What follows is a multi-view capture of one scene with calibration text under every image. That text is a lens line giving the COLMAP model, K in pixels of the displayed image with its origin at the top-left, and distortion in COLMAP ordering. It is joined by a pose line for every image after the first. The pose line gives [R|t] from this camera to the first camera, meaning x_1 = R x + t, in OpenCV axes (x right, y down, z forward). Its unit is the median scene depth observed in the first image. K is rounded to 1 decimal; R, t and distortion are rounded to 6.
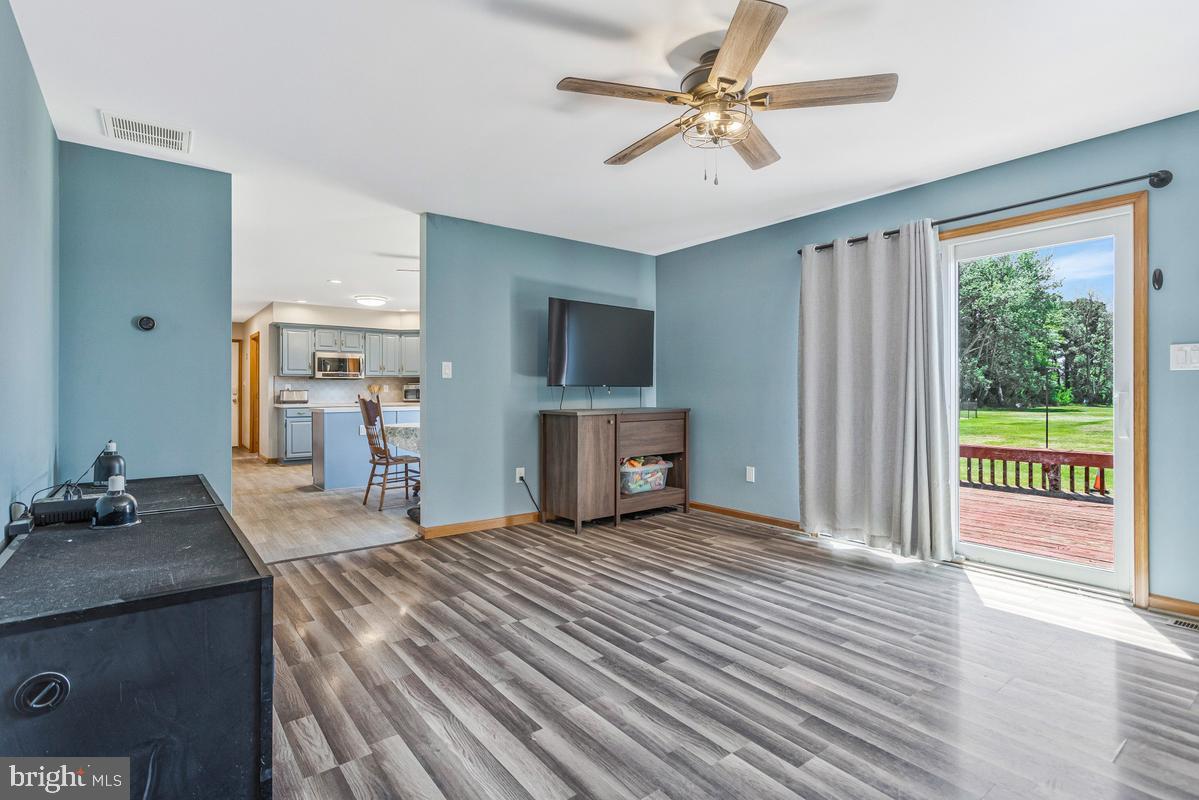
lens RADIAL K [[581.8, 0, 590.6], [0, 581.8, 392.2], [0, 0, 1]] dist [0.007008, 0.000985]
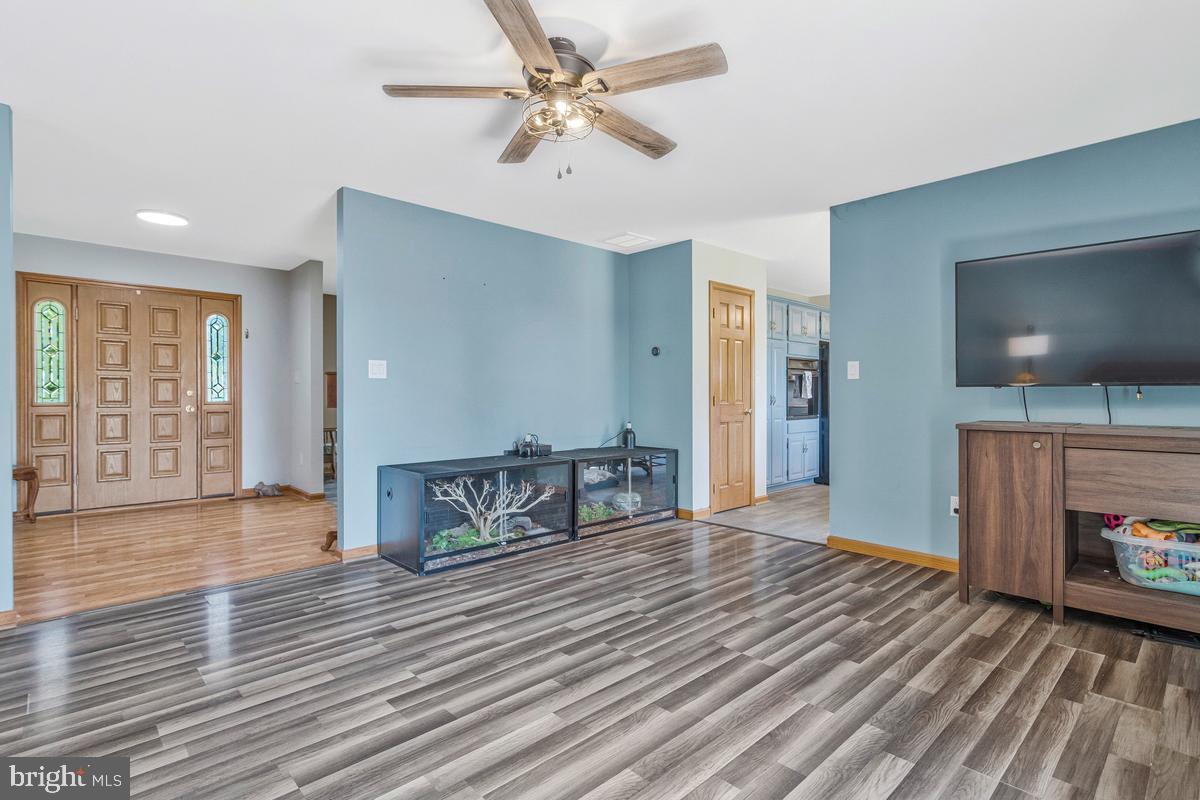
lens RADIAL K [[582.3, 0, 594.0], [0, 582.3, 401.8], [0, 0, 1]] dist [0.007008, 0.000985]
pose [[0.098000, 0.015775, -0.995061, 1.019516], [0.000753, 0.999873, 0.015925, -0.005685], [0.995186, -0.002310, 0.097975, 0.830923]]
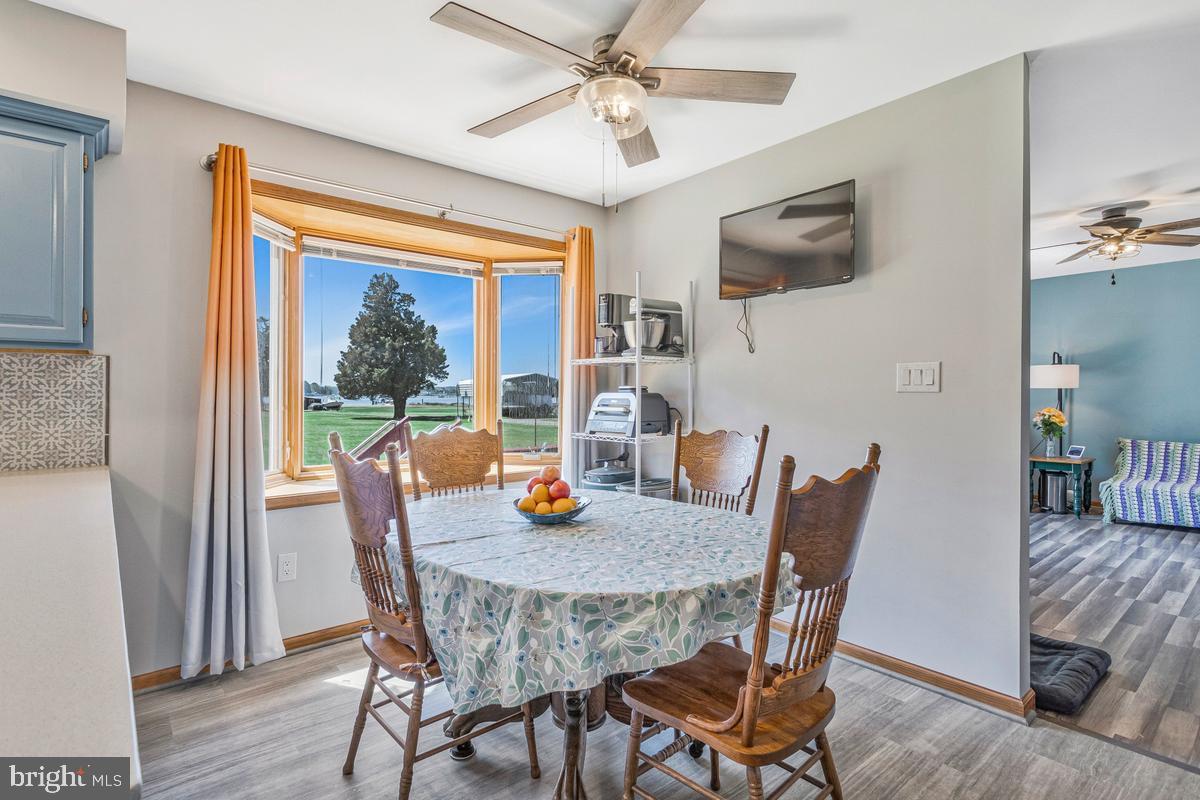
lens RADIAL K [[582.3, 0, 621.0], [0, 582.3, 399.0], [0, 0, 1]] dist [0.007008, 0.000985]
pose [[-0.061733, -0.005046, 0.998080, -1.218196], [0.000450, 0.999987, 0.005084, -0.030390], [-0.998093, 0.000763, -0.061730, 2.206219]]
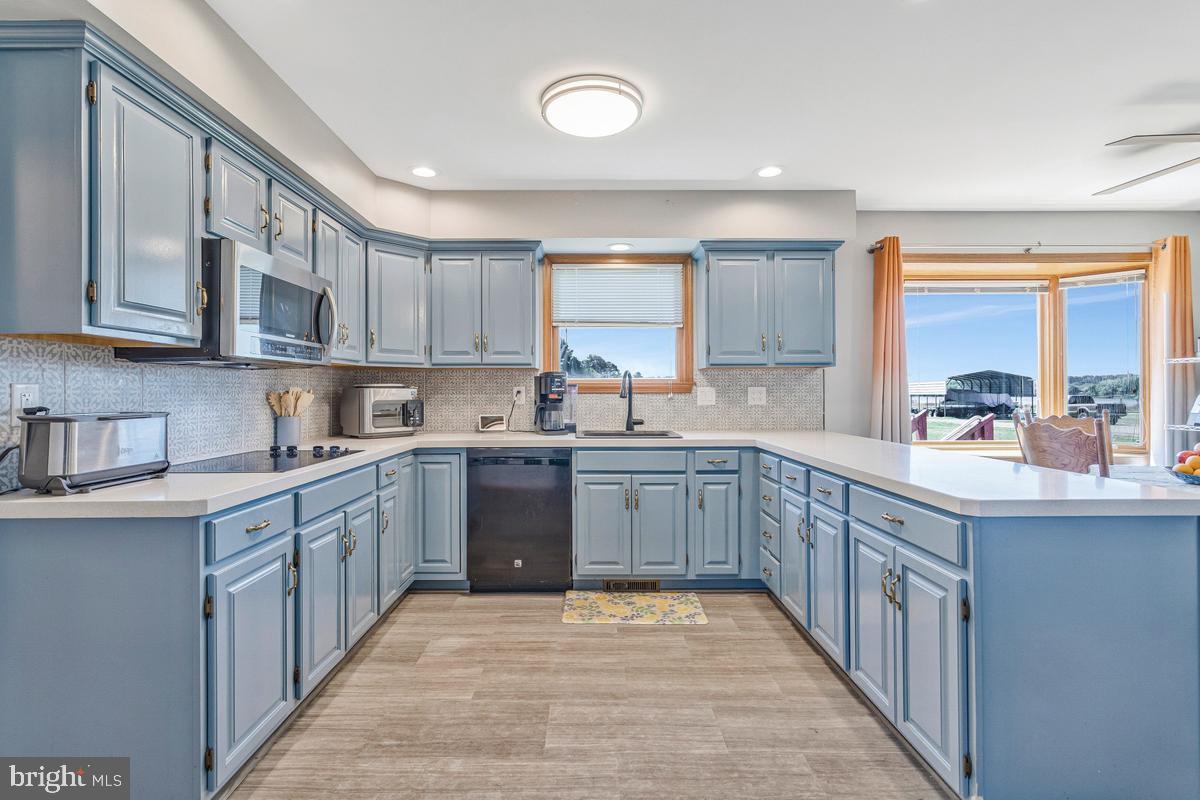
lens RADIAL K [[582.3, 0, 610.0], [0, 582.3, 390.6], [0, 0, 1]] dist [0.007008, 0.000985]
pose [[0.596006, 0.008165, 0.802939, -1.931612], [-0.001237, 0.999956, -0.009251, -0.018142], [-0.802979, 0.004520, 0.595990, 2.487086]]
